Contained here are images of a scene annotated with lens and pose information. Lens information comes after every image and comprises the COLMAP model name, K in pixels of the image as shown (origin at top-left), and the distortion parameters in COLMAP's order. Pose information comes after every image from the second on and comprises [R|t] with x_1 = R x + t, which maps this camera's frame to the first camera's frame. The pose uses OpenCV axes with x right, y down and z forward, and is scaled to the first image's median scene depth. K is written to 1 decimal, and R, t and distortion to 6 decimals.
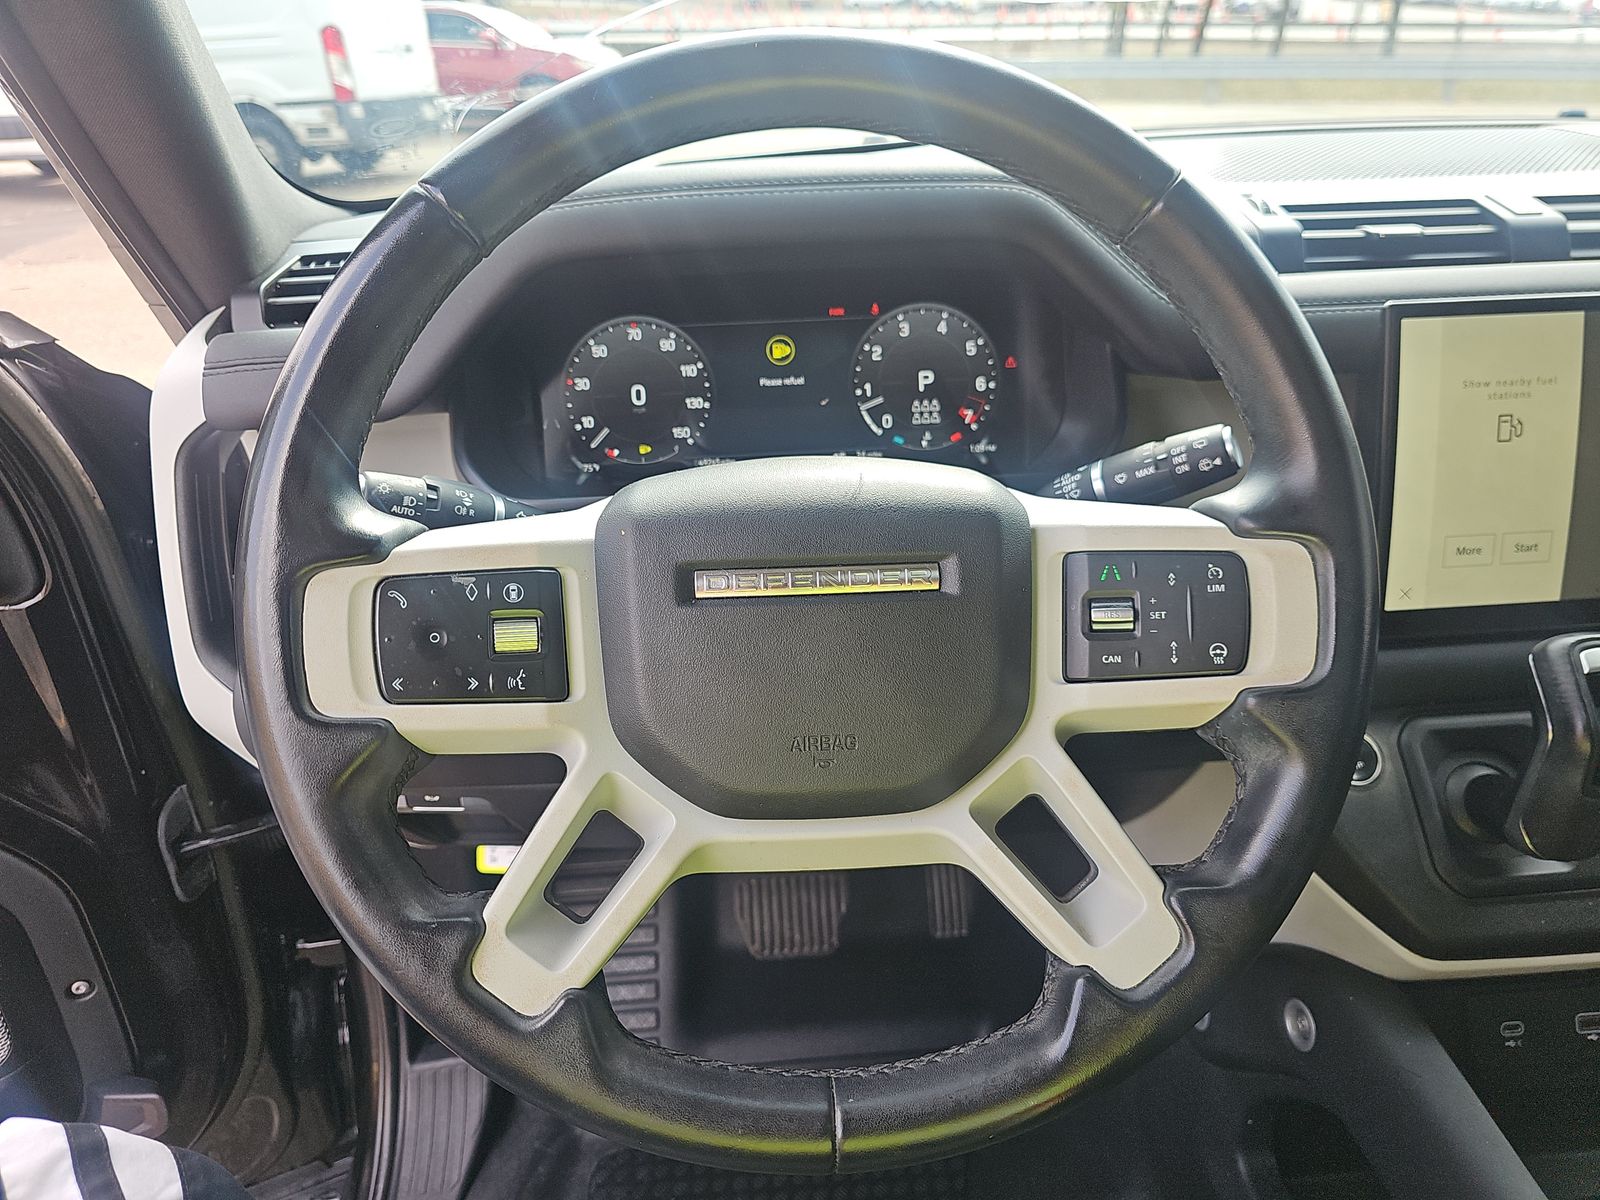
lens RADIAL K [[1059.3, 0, 800.6], [0, 1059.3, 599.4], [0, 0, 1]] dist [0.003958, -0.015149]
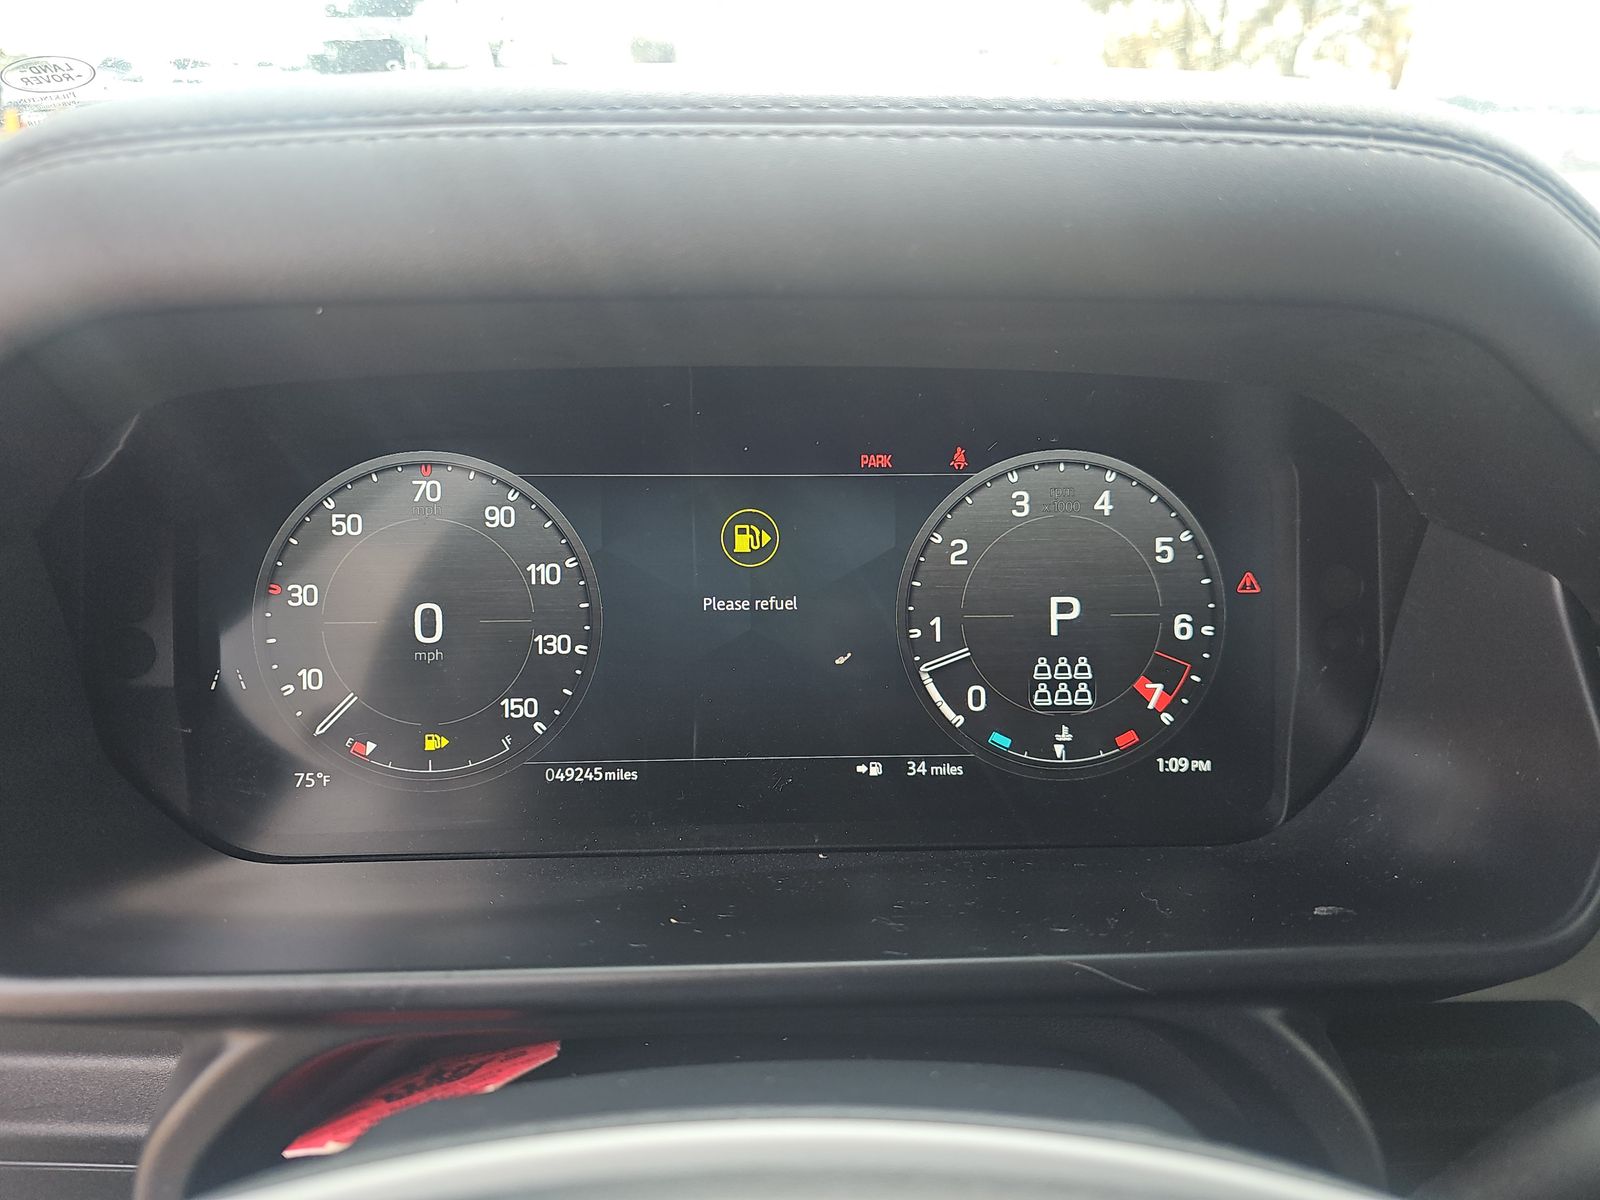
lens RADIAL K [[1059.3, 0, 811.8], [0, 1059.3, 605.5], [0, 0, 1]] dist [0.003958, -0.015149]
pose [[0.998944, 0.042514, -0.017404, 0.017107], [-0.044389, 0.990858, -0.127401, -0.147999], [0.011829, 0.128039, 0.991699, 0.546631]]
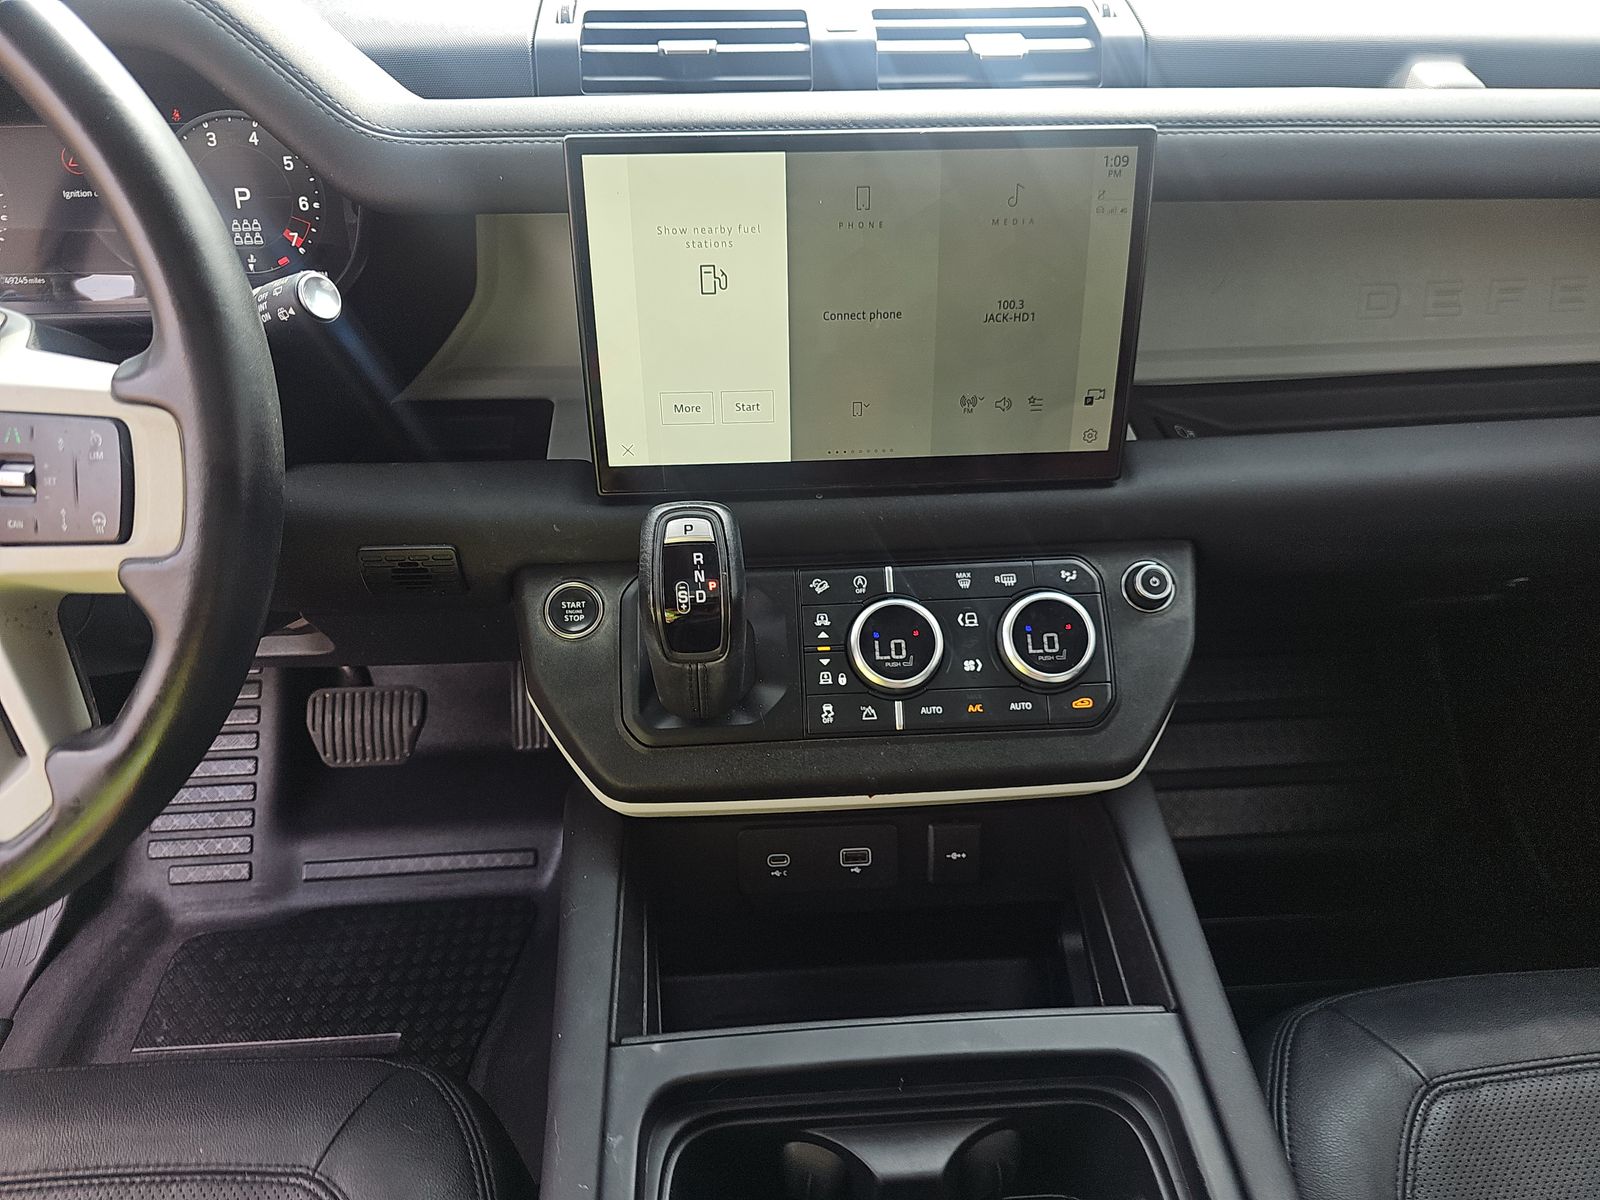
lens RADIAL K [[1059.3, 0, 799.6], [0, 1059.3, 613.1], [0, 0, 1]] dist [0.003958, -0.015149]
pose [[0.999243, 0.026627, 0.028362, 0.596981], [-0.031763, 0.979357, 0.199629, -0.049272], [-0.022461, -0.200379, 0.979461, -0.002449]]
